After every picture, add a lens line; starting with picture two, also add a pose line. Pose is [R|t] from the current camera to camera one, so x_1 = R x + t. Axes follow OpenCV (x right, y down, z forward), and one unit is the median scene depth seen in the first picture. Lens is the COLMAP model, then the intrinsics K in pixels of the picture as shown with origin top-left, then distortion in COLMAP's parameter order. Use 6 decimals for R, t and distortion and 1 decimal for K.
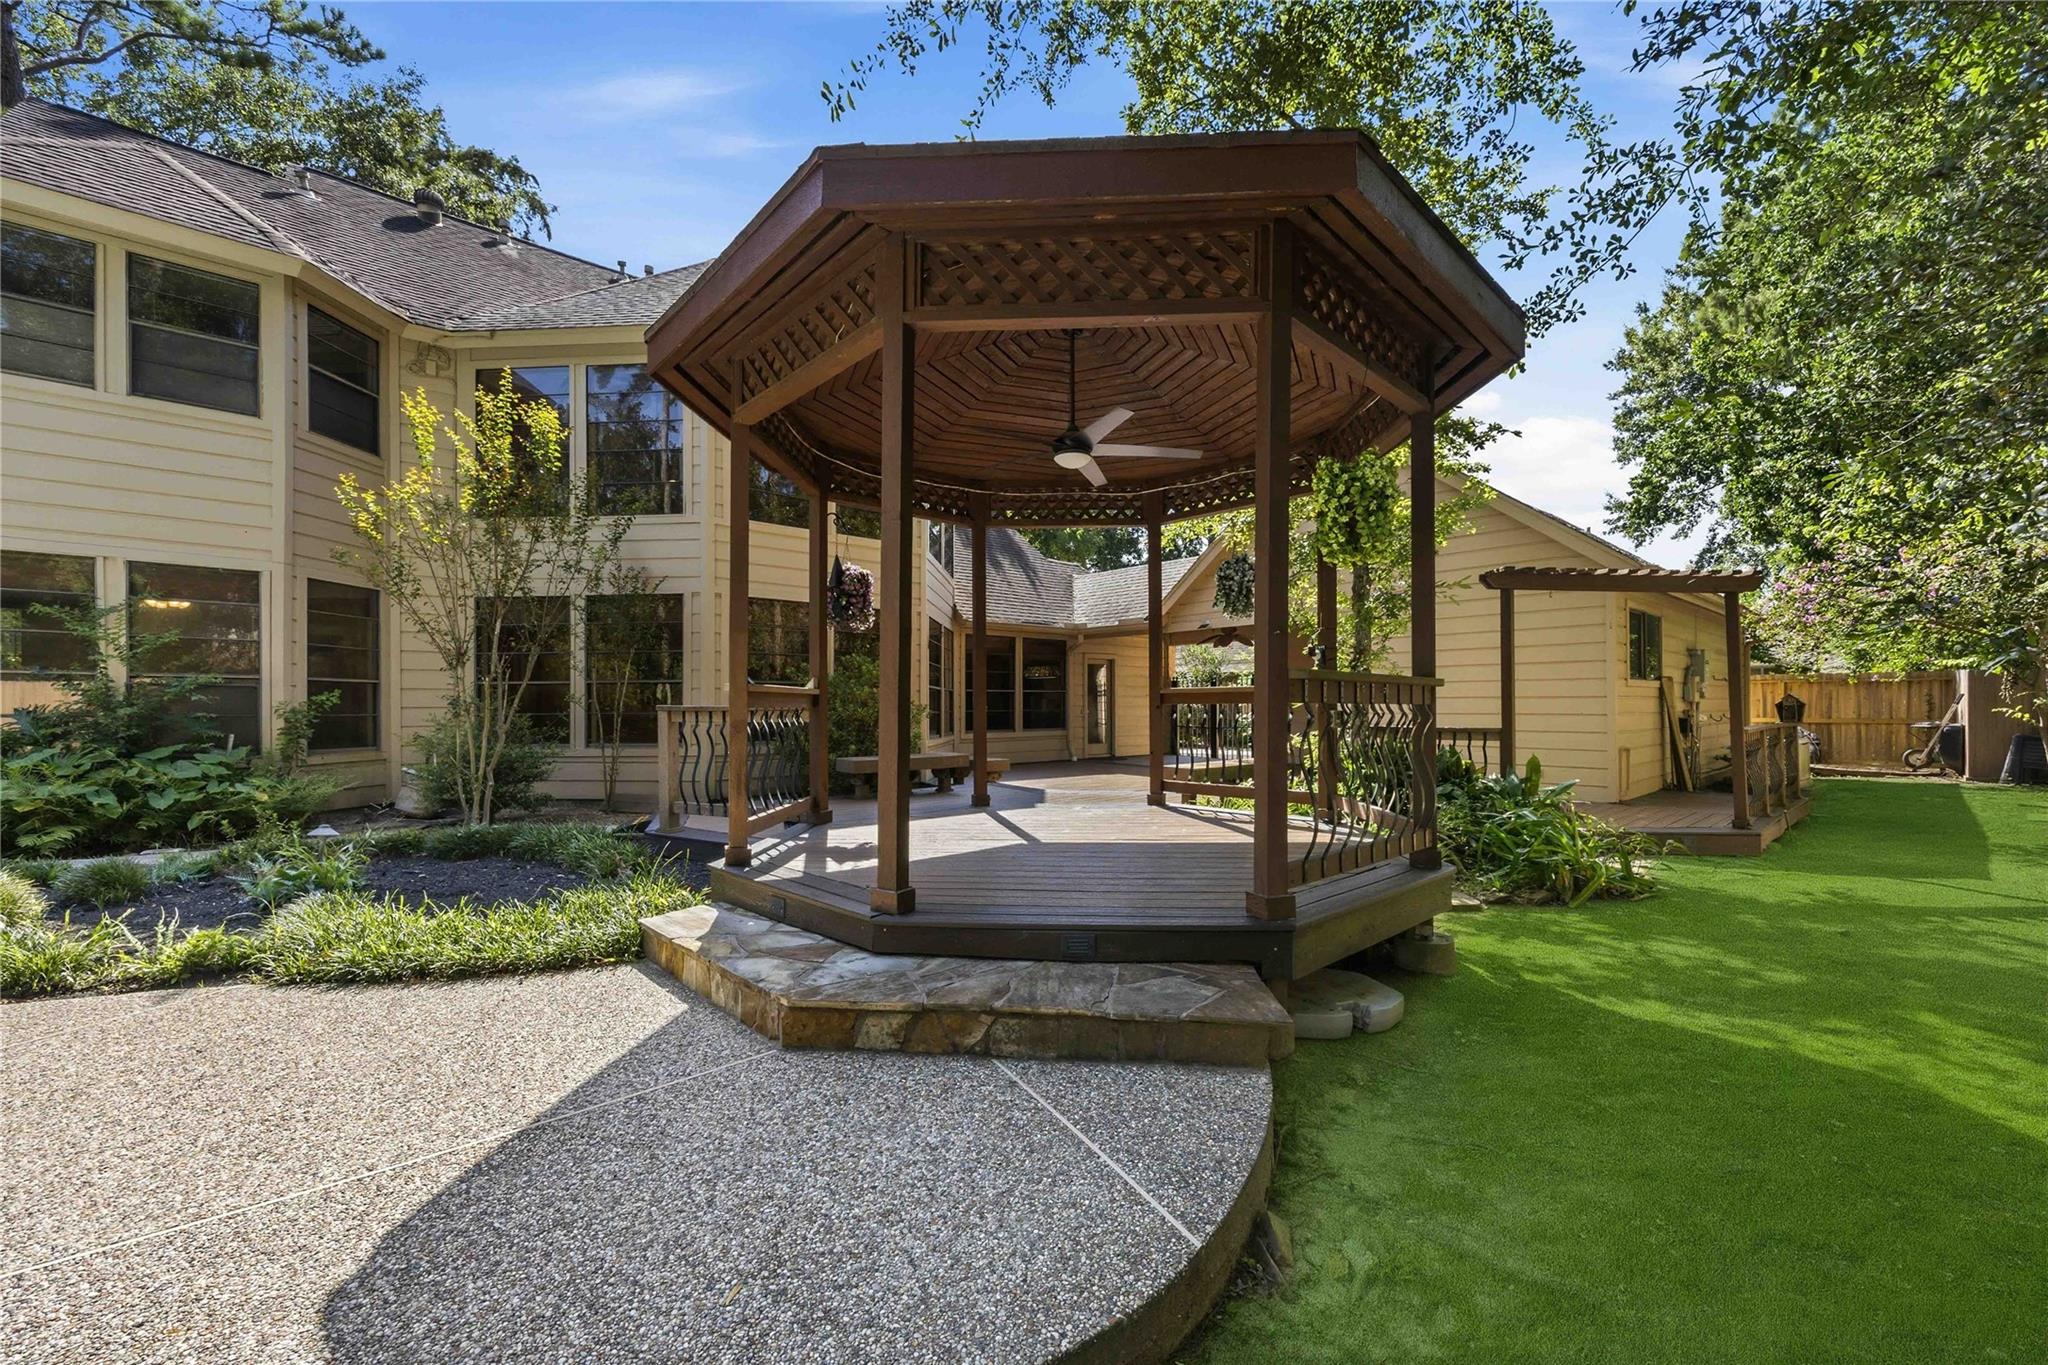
lens RADIAL K [[796.4, 0, 1024.0], [0, 796.4, 682.5], [0, 0, 1]] dist [-0.000052, -0.000004]
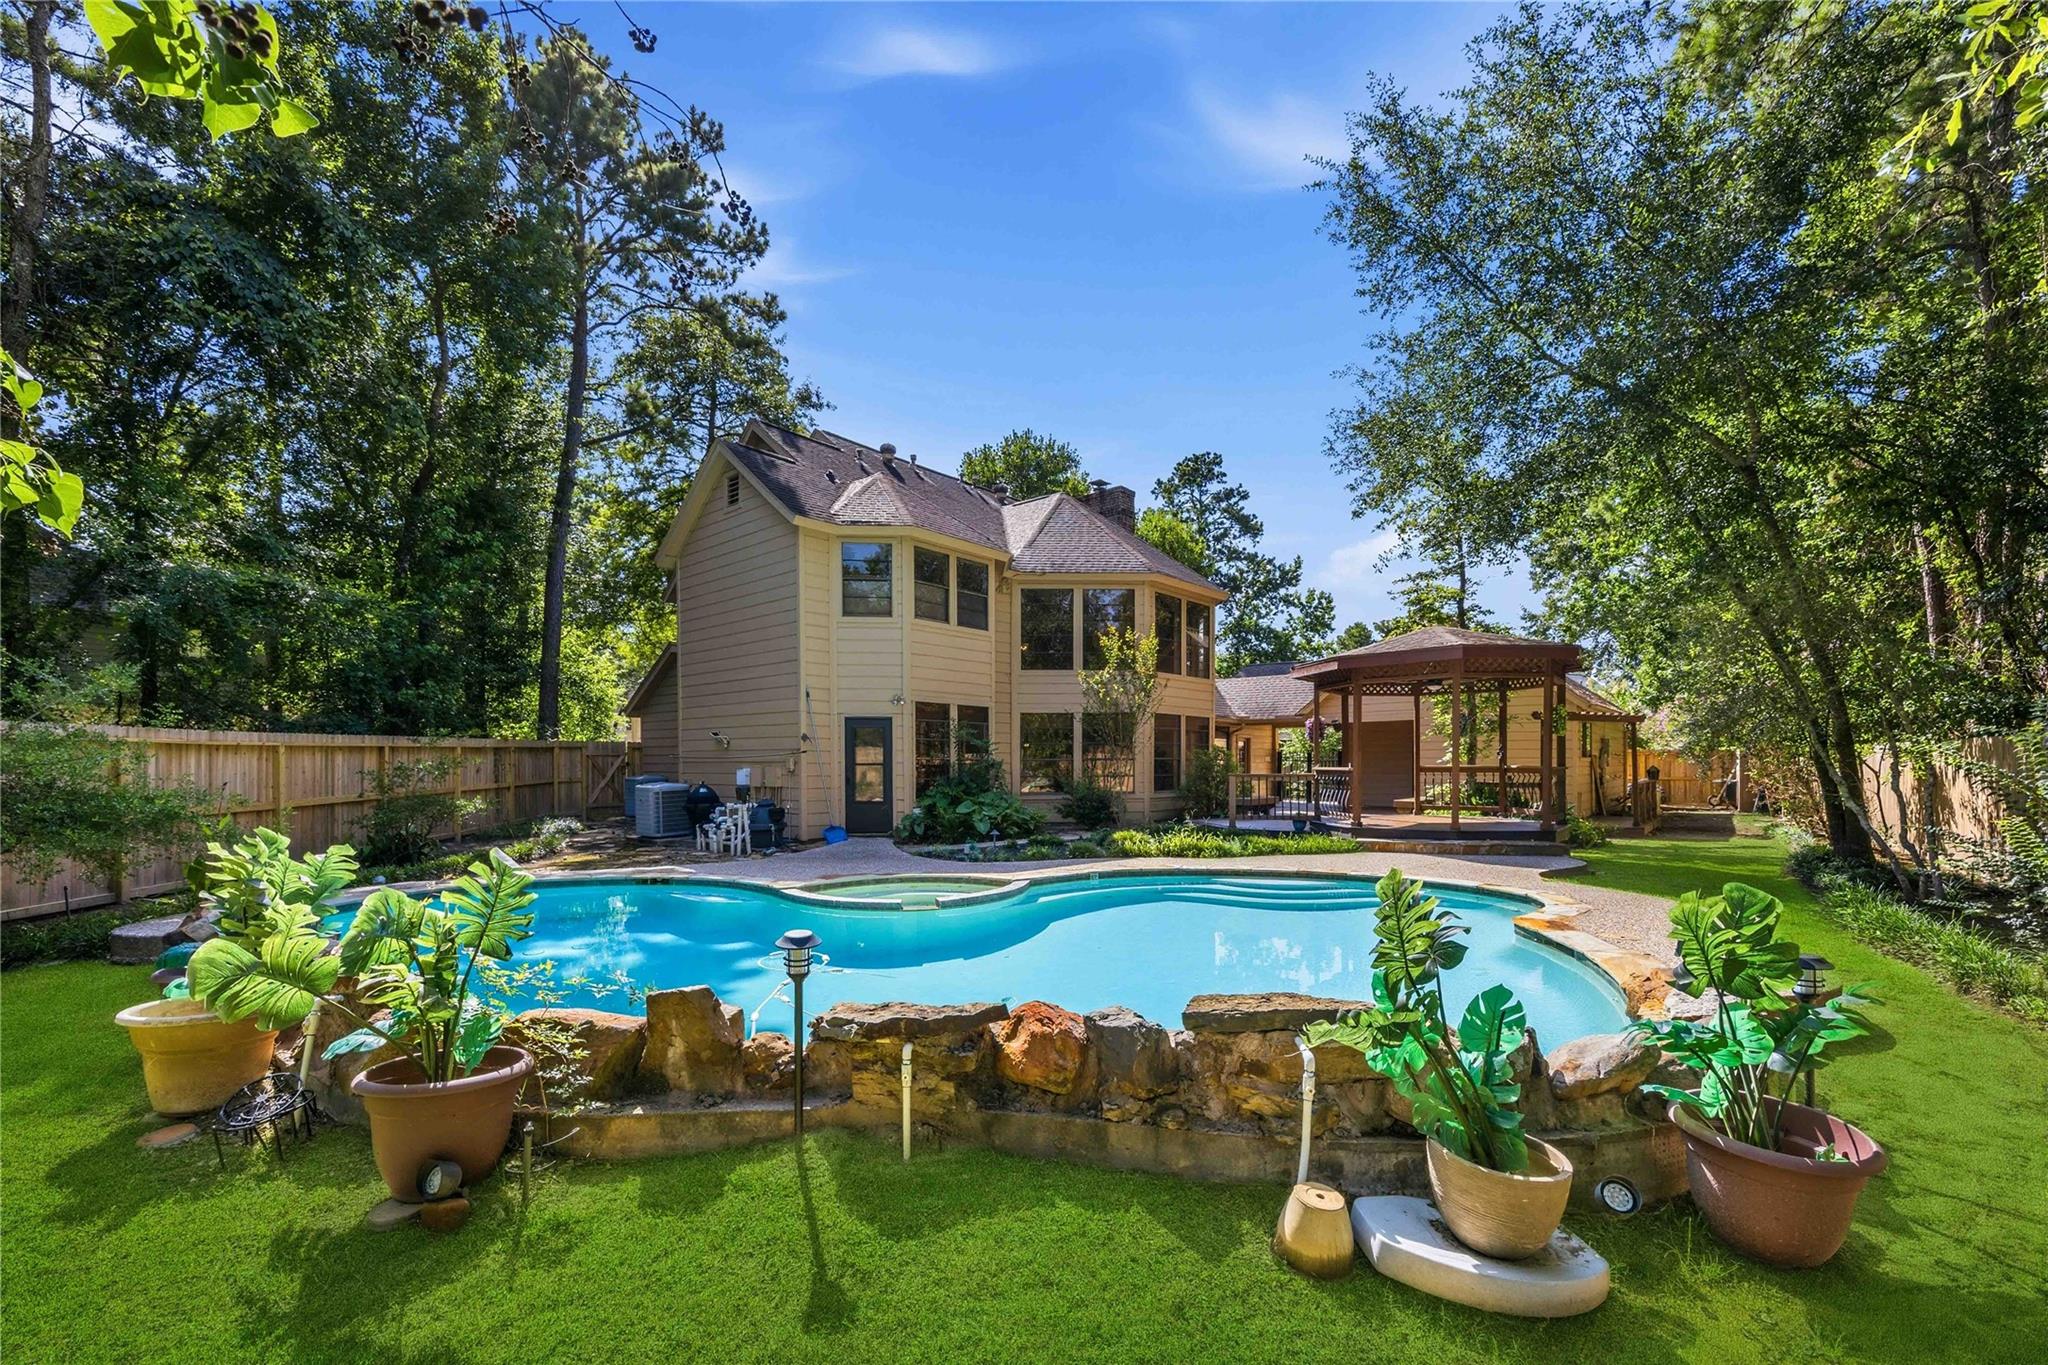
lens RADIAL K [[785.8, 0, 1050.3], [0, 785.8, 748.8], [0, 0, 1]] dist [-0.000116, 0.000005]
pose [[0.991998, 0.004530, 0.126173, -0.496109], [-0.005722, 0.999942, 0.009085, -0.023339], [-0.126125, -0.009734, 0.991967, -0.478250]]
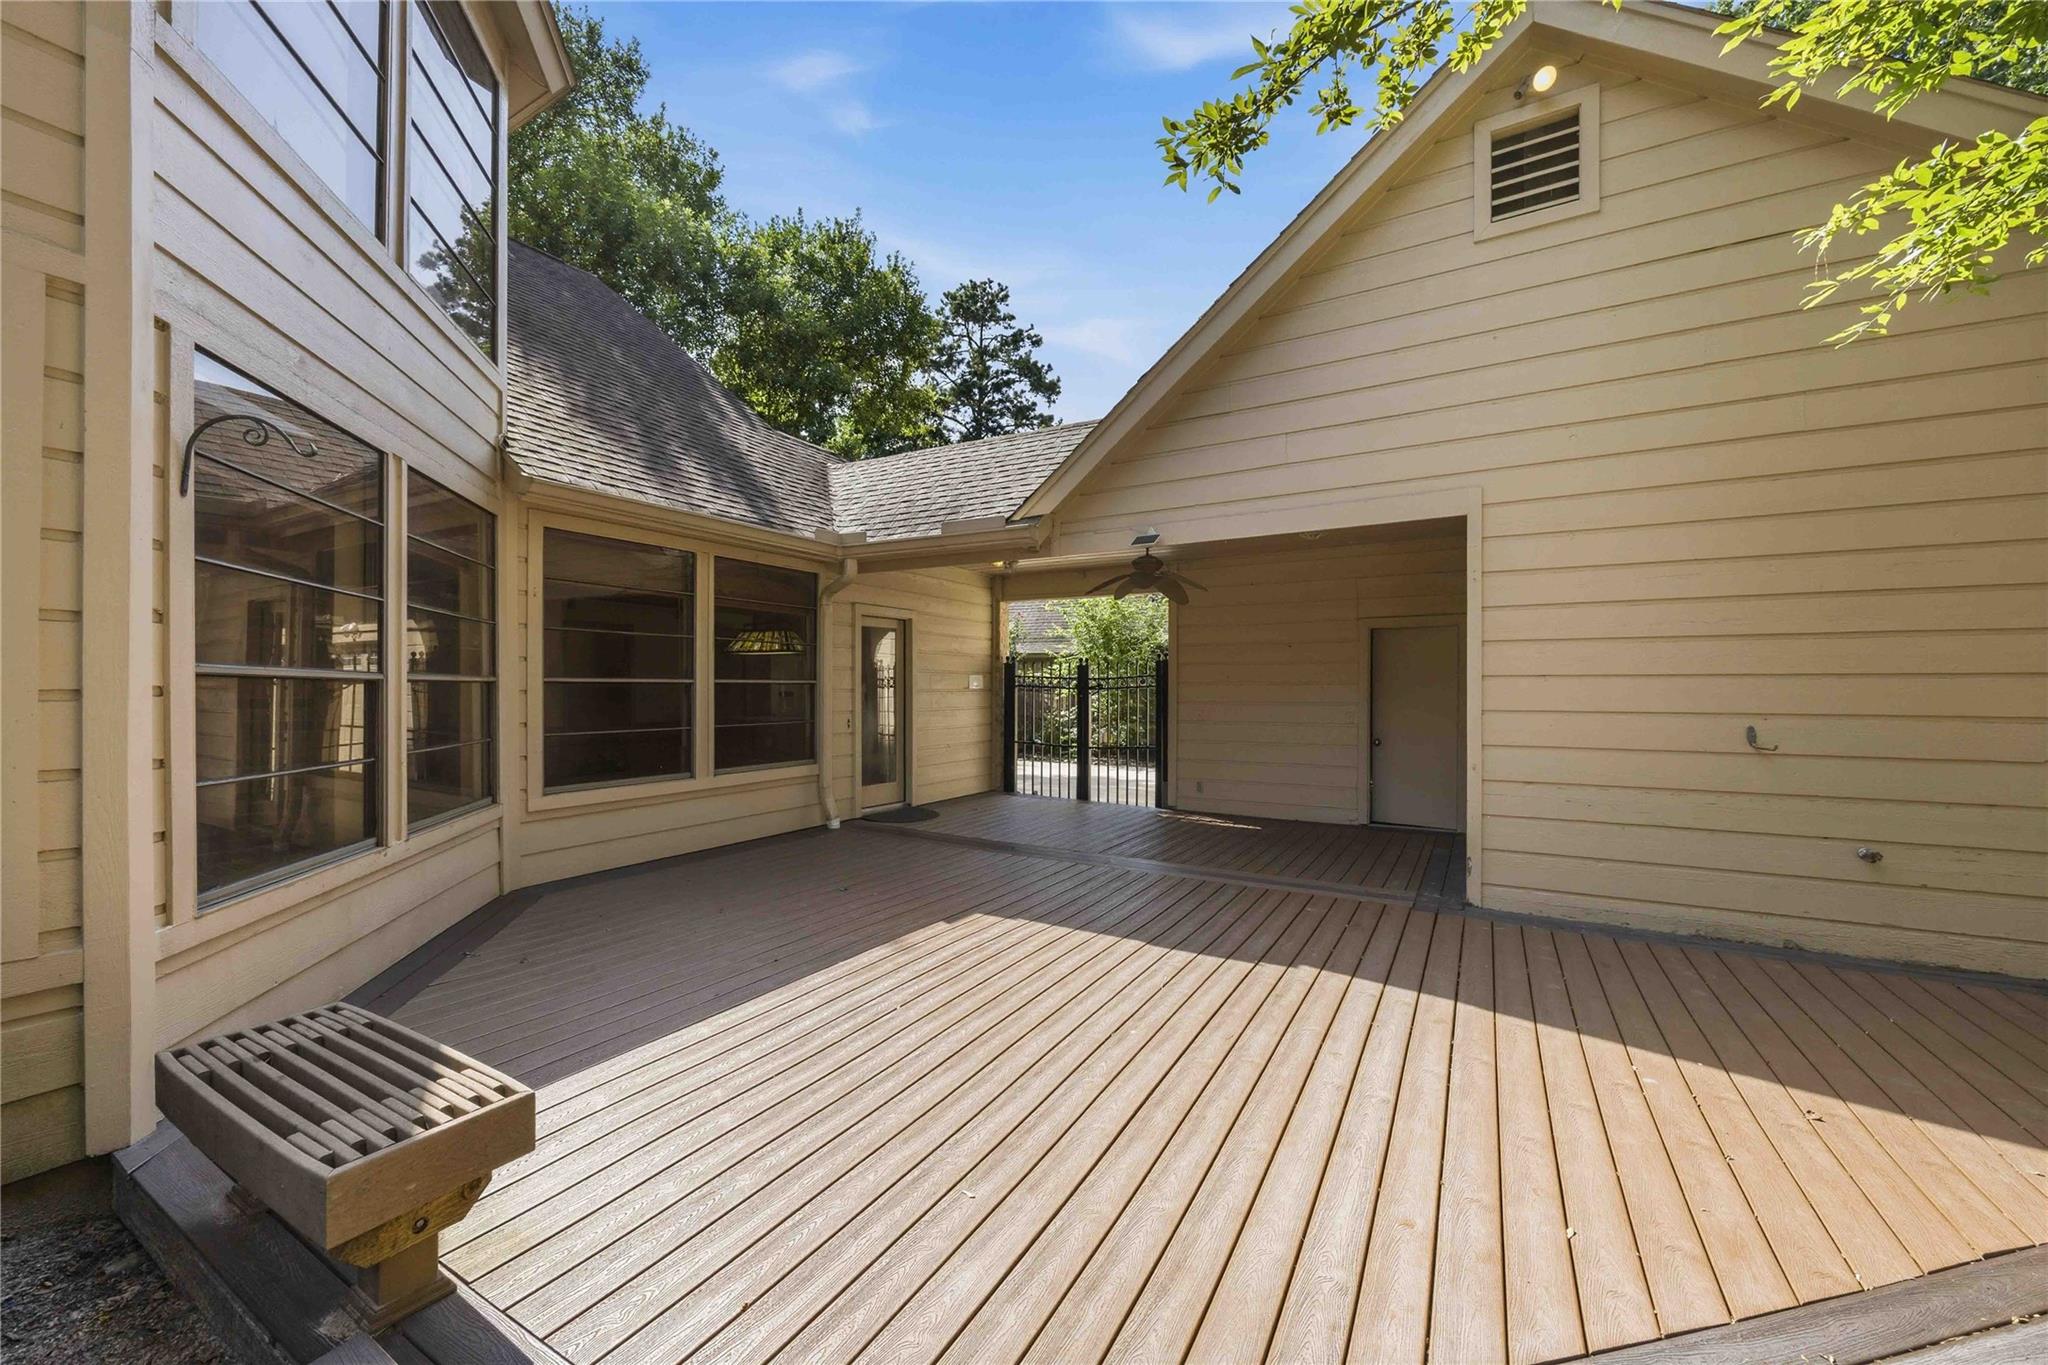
lens RADIAL K [[796.4, 0, 1024.0], [0, 796.4, 682.5], [0, 0, 1]] dist [-0.000052, -0.000004]
pose [[0.950387, 0.002239, 0.311063, 0.023024], [-0.006723, 0.999888, 0.013342, 0.004849], [-0.310998, -0.014771, 0.950296, 0.522938]]
